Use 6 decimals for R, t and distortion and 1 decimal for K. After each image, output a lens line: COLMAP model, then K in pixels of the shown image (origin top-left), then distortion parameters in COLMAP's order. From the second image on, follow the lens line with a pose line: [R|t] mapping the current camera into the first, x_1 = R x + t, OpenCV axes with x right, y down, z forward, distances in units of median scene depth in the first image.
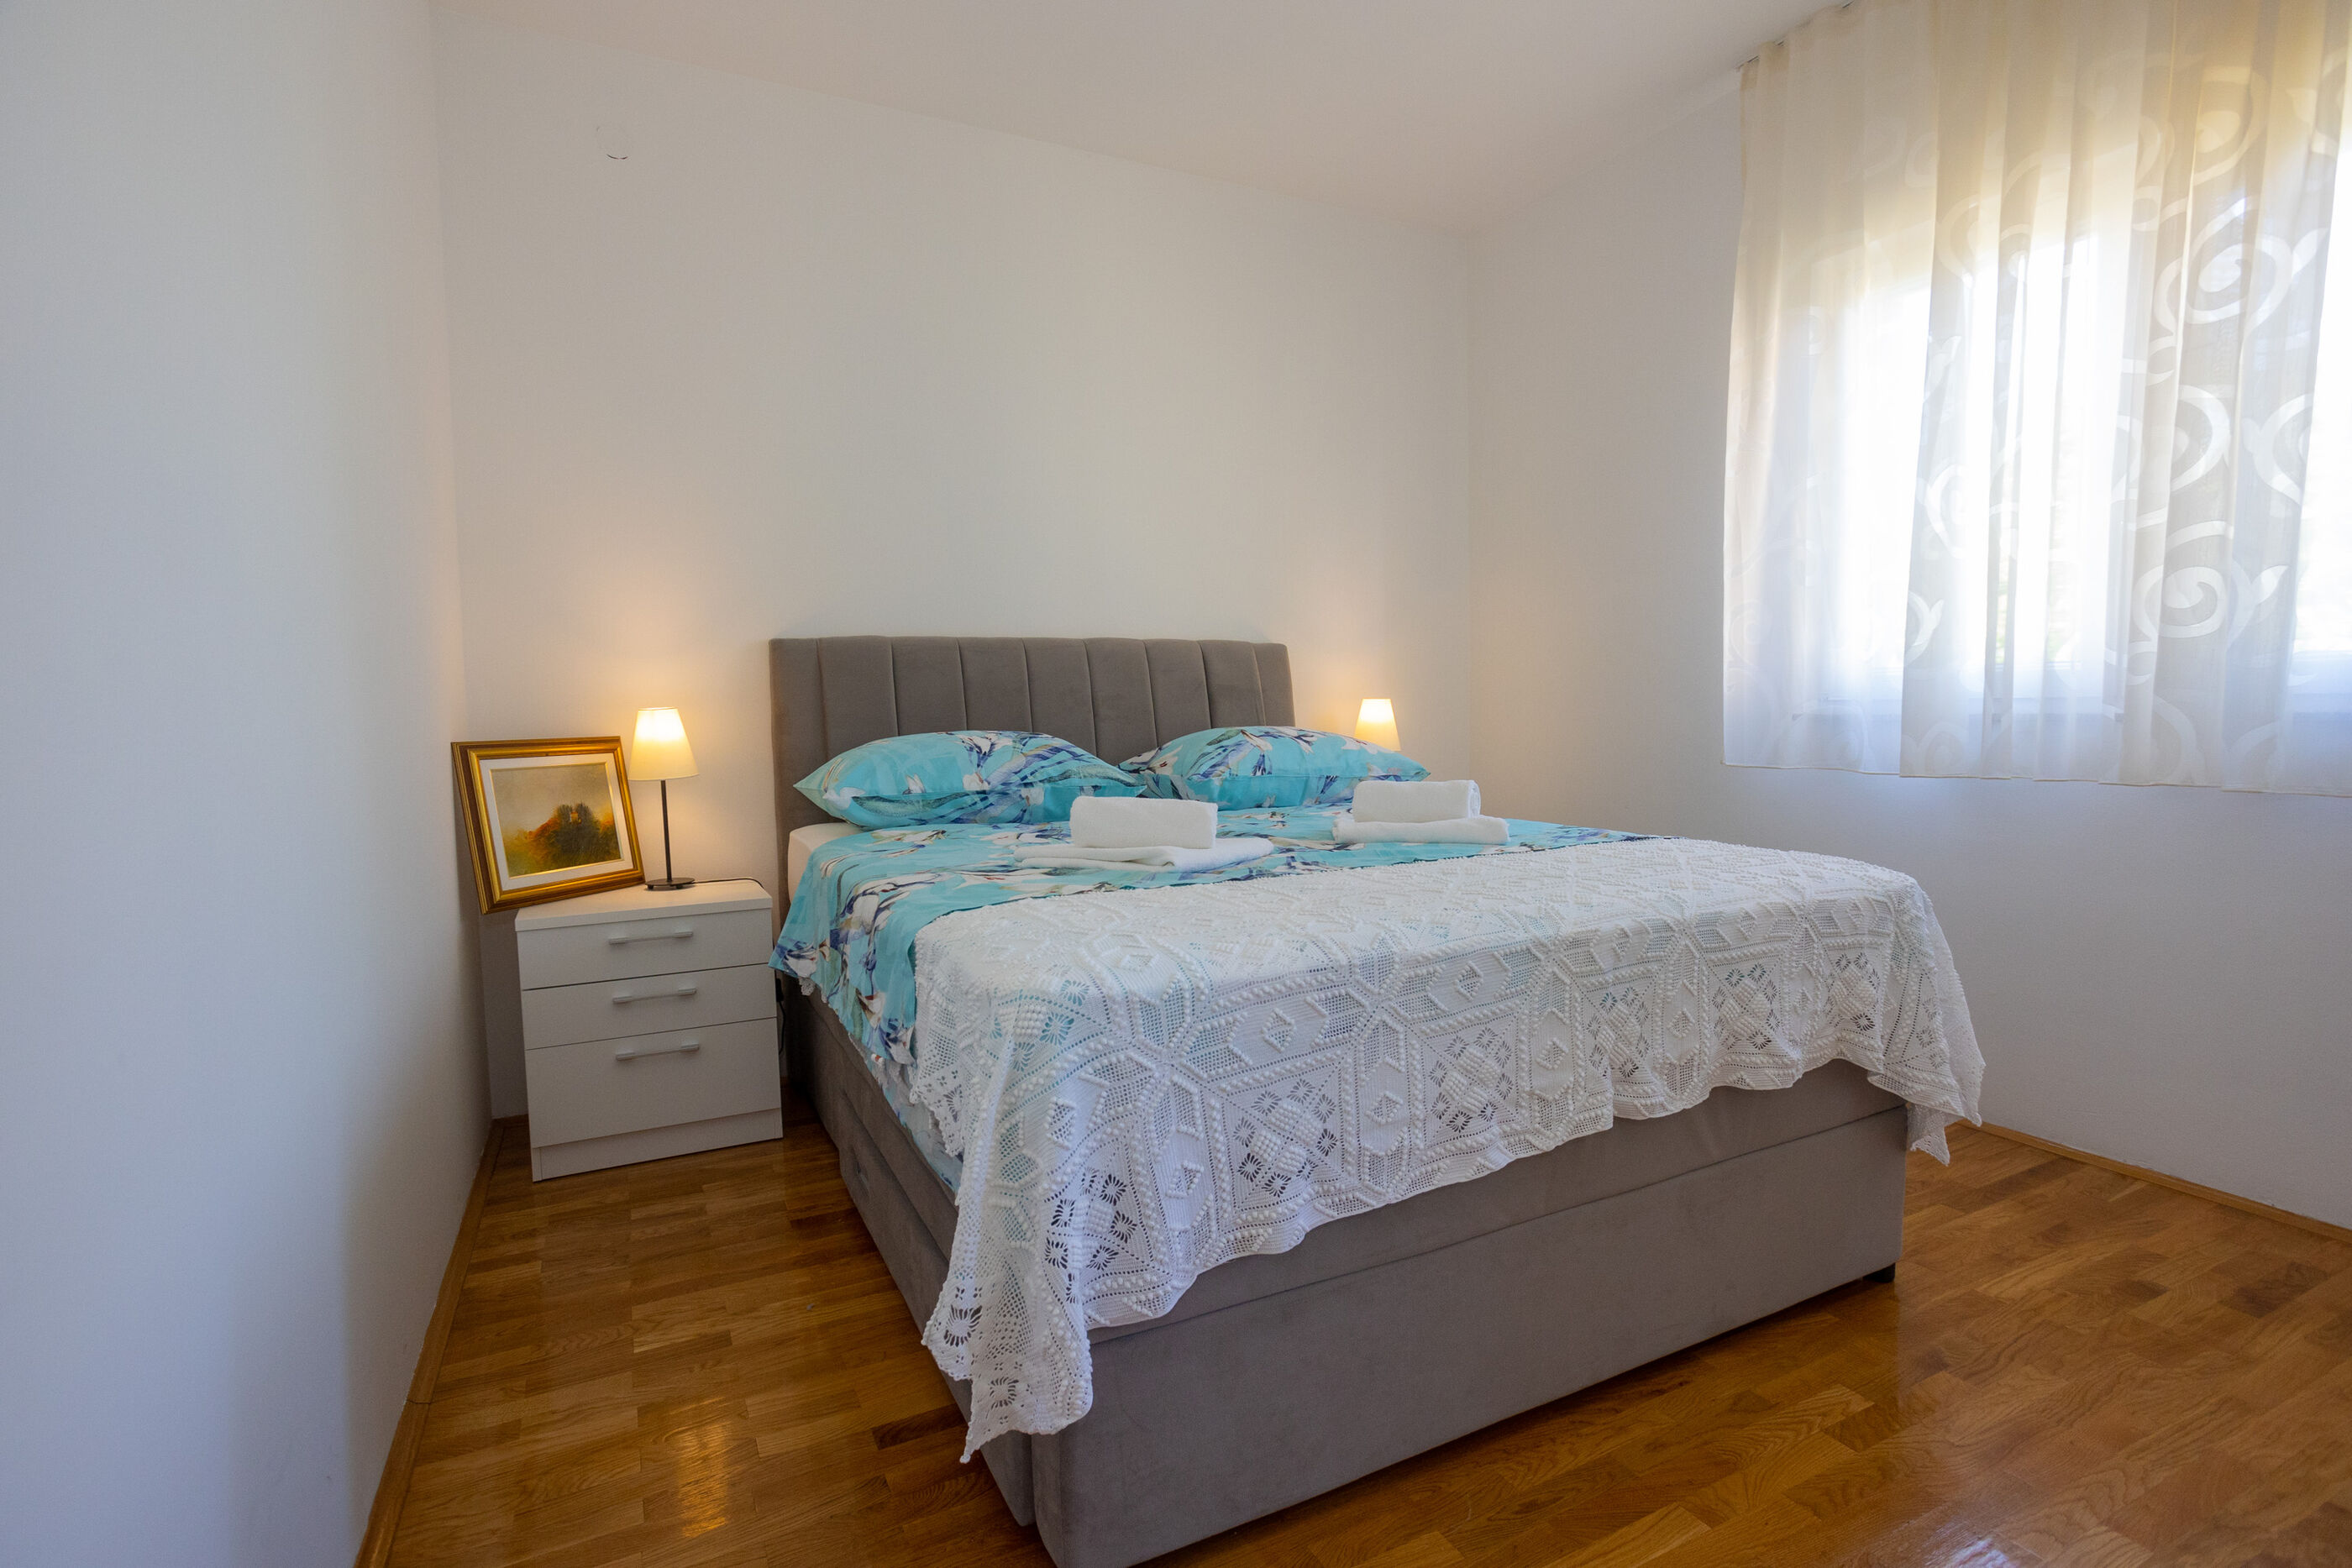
lens RADIAL K [[1115.1, 0, 1176.0], [0, 1115.1, 784.0], [0, 0, 1]] dist [-0.024252, 0.000184]
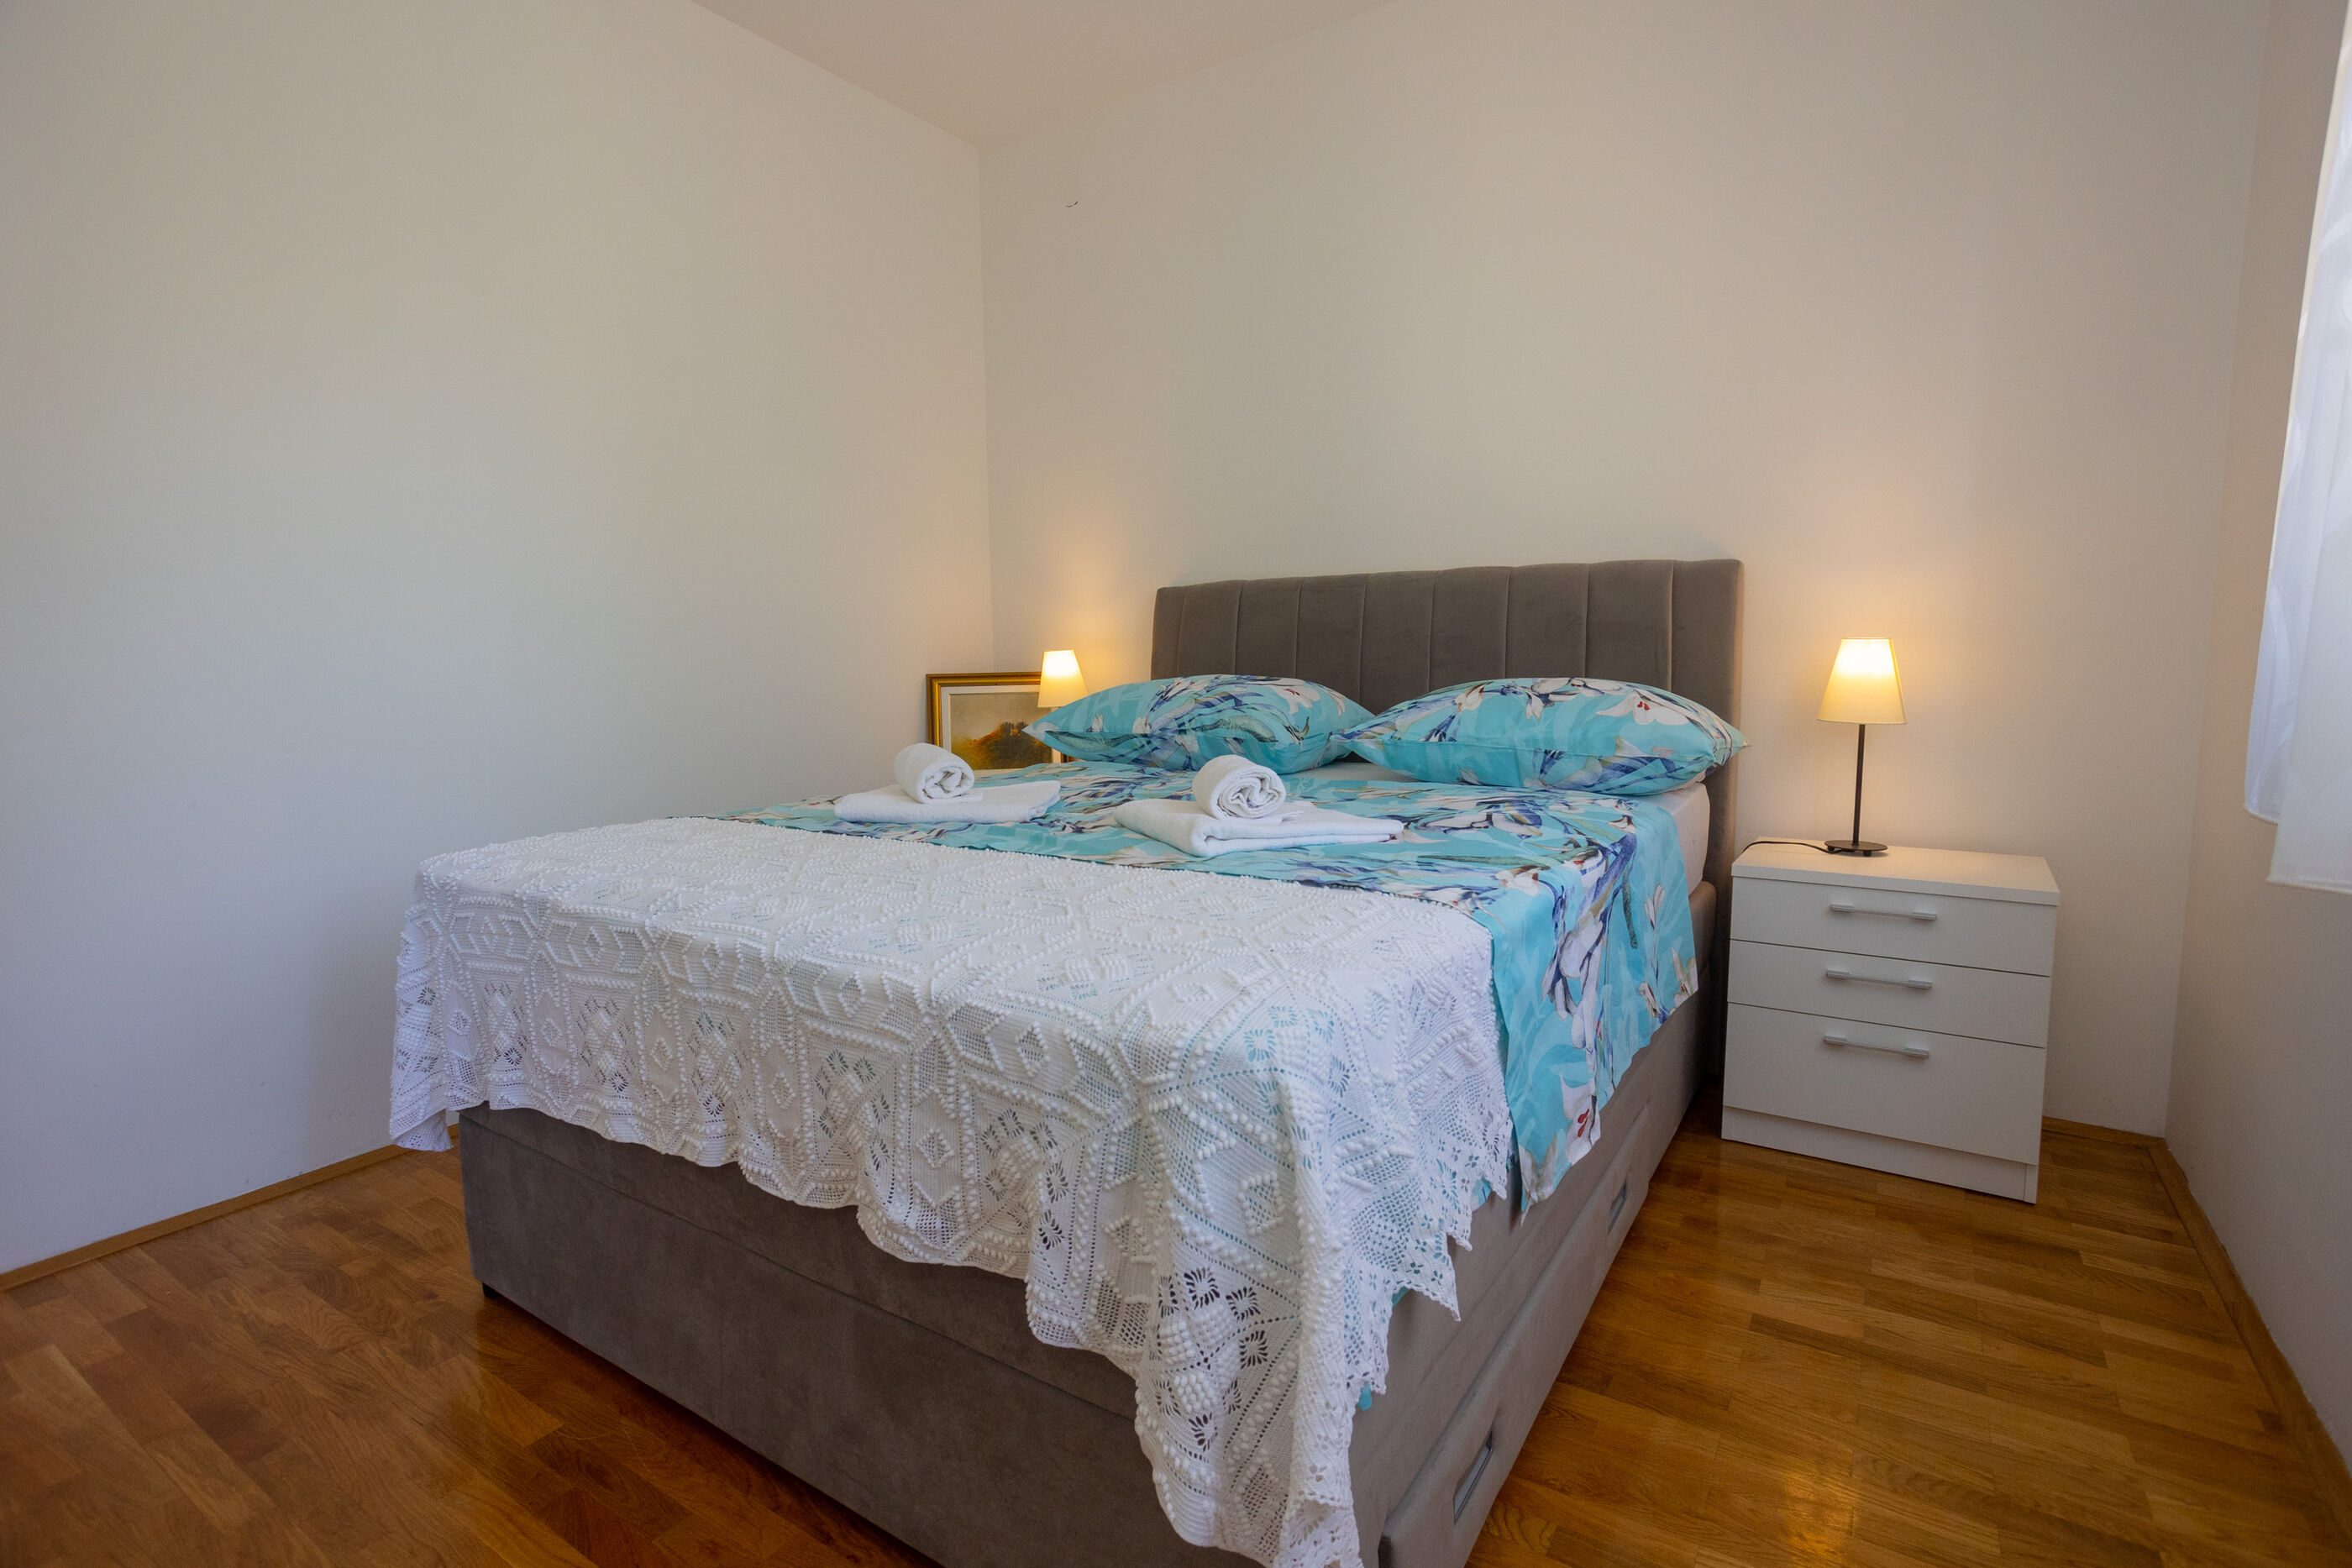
lens RADIAL K [[1115.1, 0, 1176.0], [0, 1115.1, 784.0], [0, 0, 1]] dist [-0.024252, 0.000184]
pose [[0.501360, 0.110435, -0.858162, 0.731510], [-0.049843, 0.993860, 0.098778, -0.051467], [0.863802, -0.006750, 0.503786, 0.502709]]
